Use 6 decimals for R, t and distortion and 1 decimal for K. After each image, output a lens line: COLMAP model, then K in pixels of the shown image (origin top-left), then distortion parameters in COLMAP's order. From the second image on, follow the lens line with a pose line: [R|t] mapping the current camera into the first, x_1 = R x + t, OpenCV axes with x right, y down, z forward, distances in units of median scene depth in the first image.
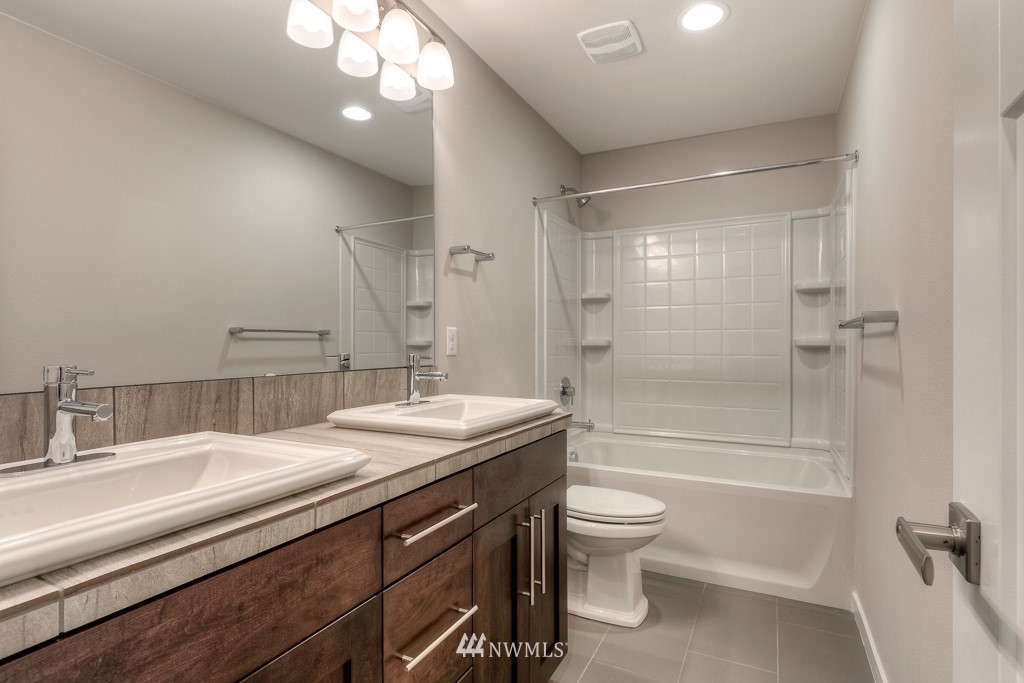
lens RADIAL K [[514.7, 0, 511.9], [0, 514.7, 343.8], [0, 0, 1]] dist [0.000030, 0.000001]
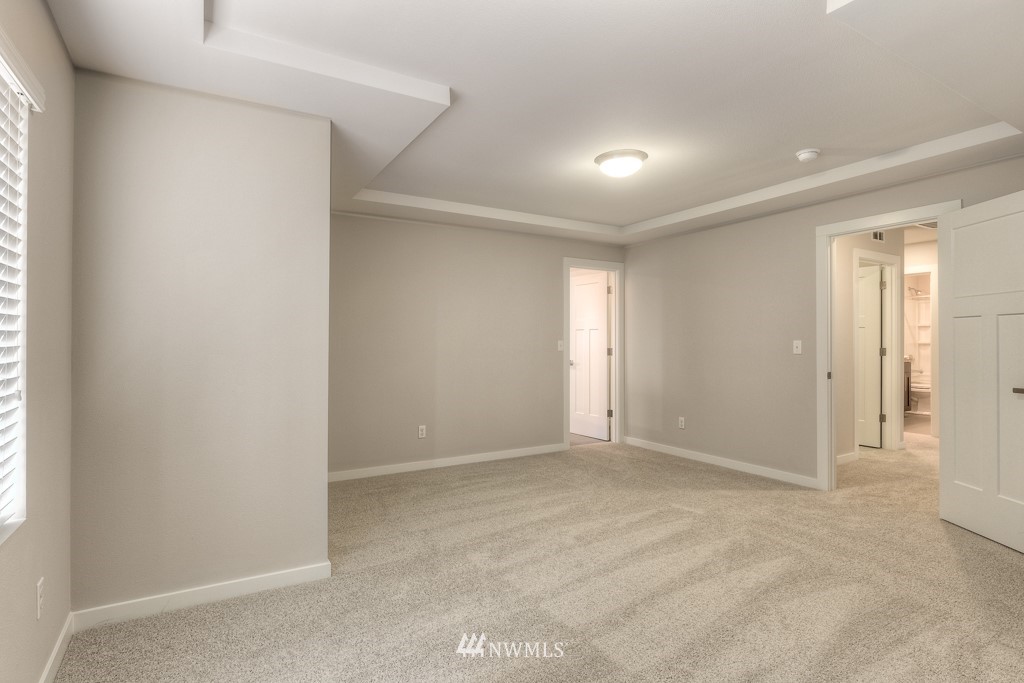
lens RADIAL K [[516.6, 0, 512.2], [0, 516.6, 340.6], [0, 0, 1]] dist [-0.000658, -0.000096]
pose [[0.846955, -0.004643, -0.531645, -0.229886], [0.002053, 0.999983, -0.005462, -0.002092], [0.531661, 0.003534, 0.846950, -2.445653]]
